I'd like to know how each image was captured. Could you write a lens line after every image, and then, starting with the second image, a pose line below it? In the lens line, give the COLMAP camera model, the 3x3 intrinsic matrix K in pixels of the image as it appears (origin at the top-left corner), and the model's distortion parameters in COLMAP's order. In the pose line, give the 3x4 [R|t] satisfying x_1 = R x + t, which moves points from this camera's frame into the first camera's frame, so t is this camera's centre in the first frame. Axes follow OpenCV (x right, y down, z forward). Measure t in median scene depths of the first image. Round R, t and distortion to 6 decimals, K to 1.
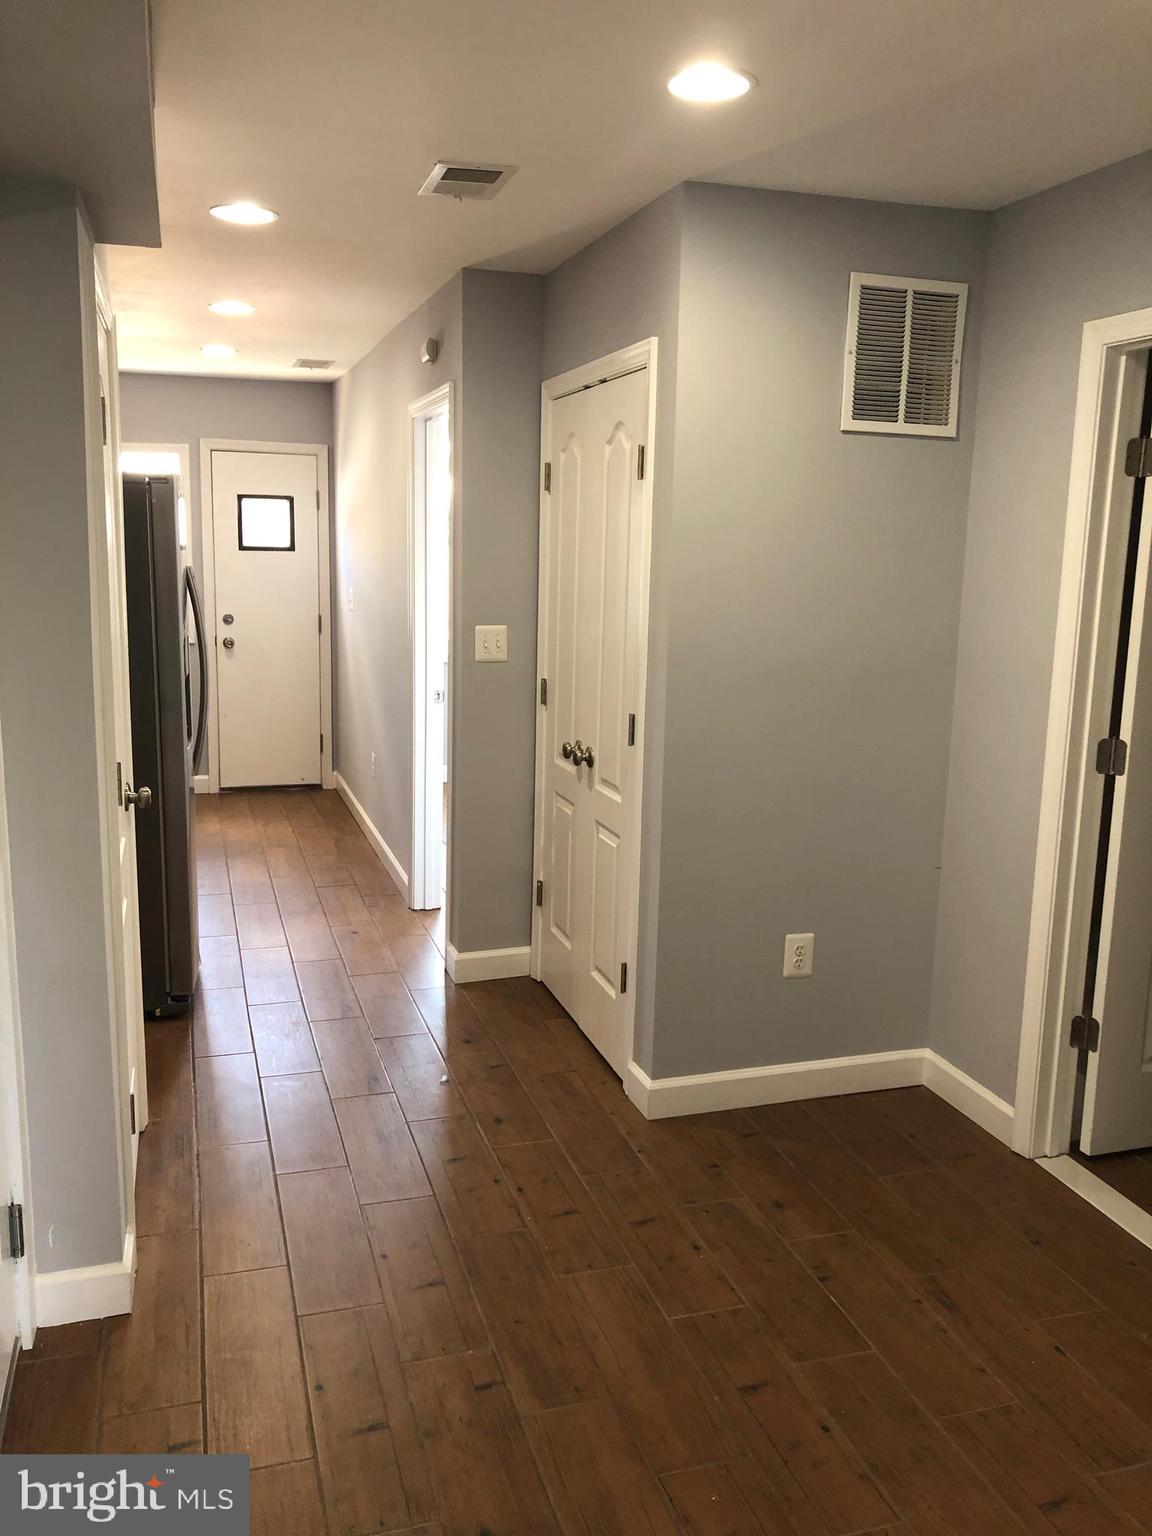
lens RADIAL K [[1273.6, 0, 576.6], [0, 1273.6, 767.9], [0, 0, 1]] dist [0.030777, -0.004559]
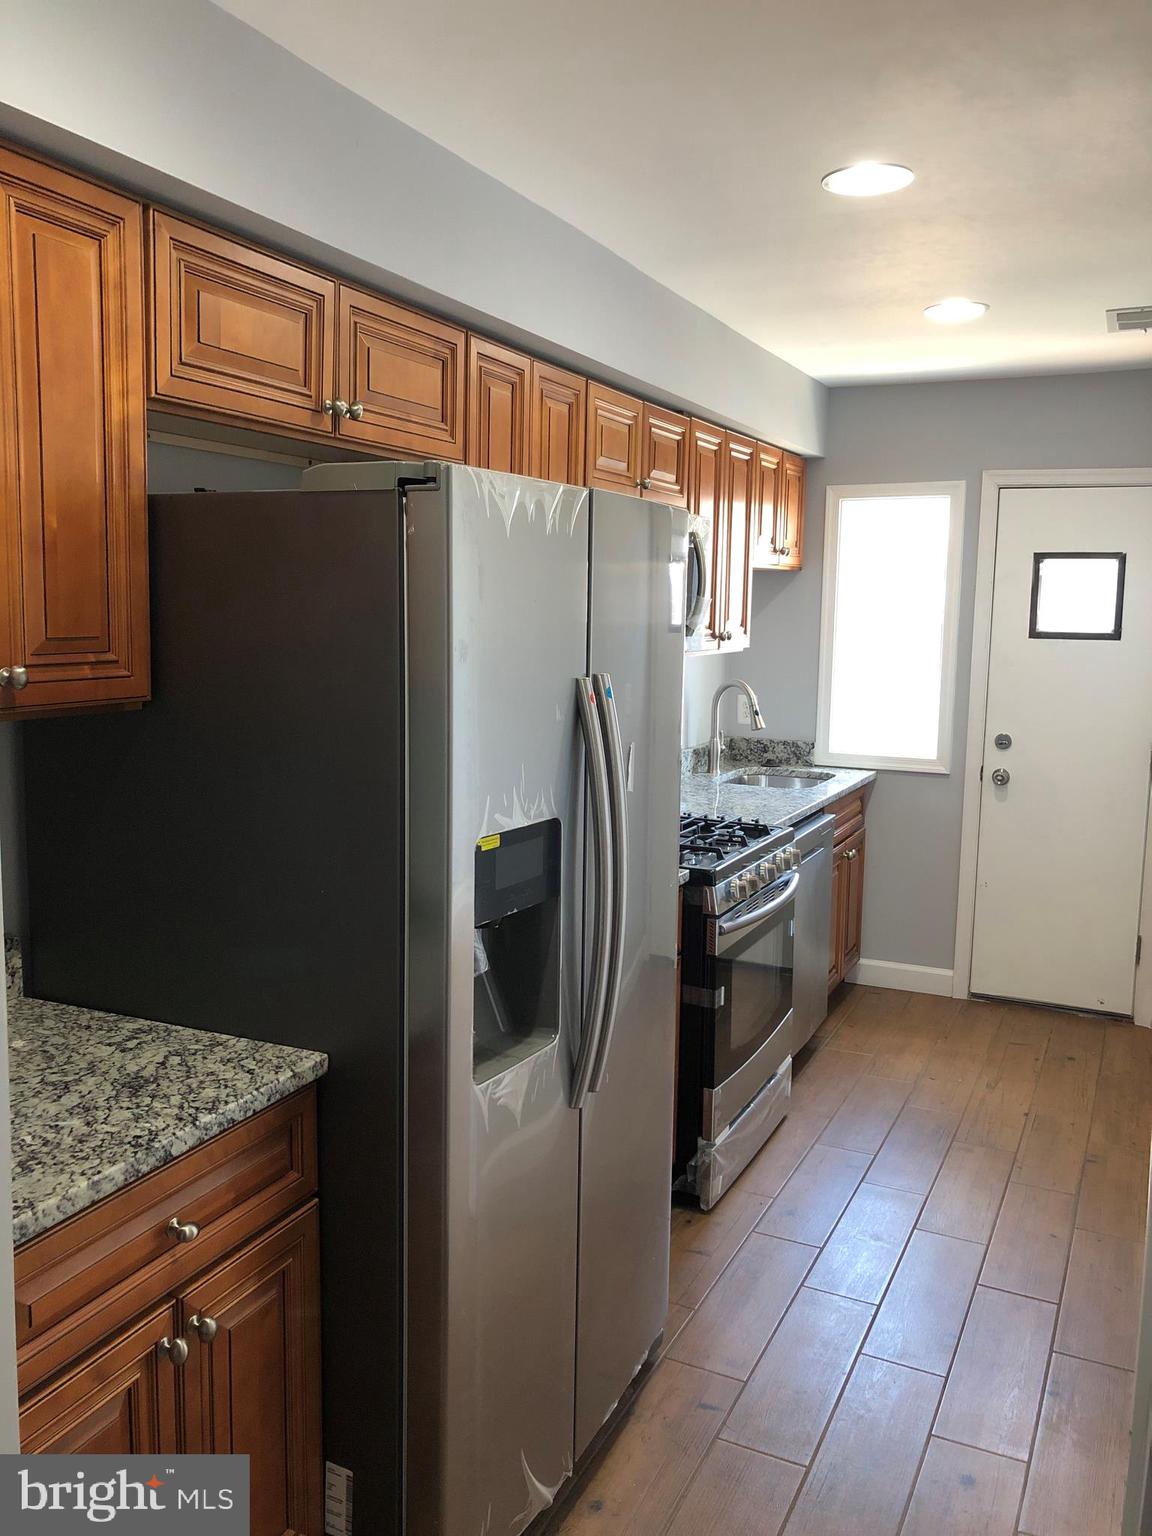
lens RADIAL K [[1273.6, 0, 578.7], [0, 1273.6, 763.9], [0, 0, 1]] dist [0.030777, -0.004559]
pose [[0.737093, 0.074125, -0.671714, 0.008663], [-0.119655, 0.992577, -0.021769, -0.064737], [0.665114, 0.096420, 0.740491, 0.369241]]
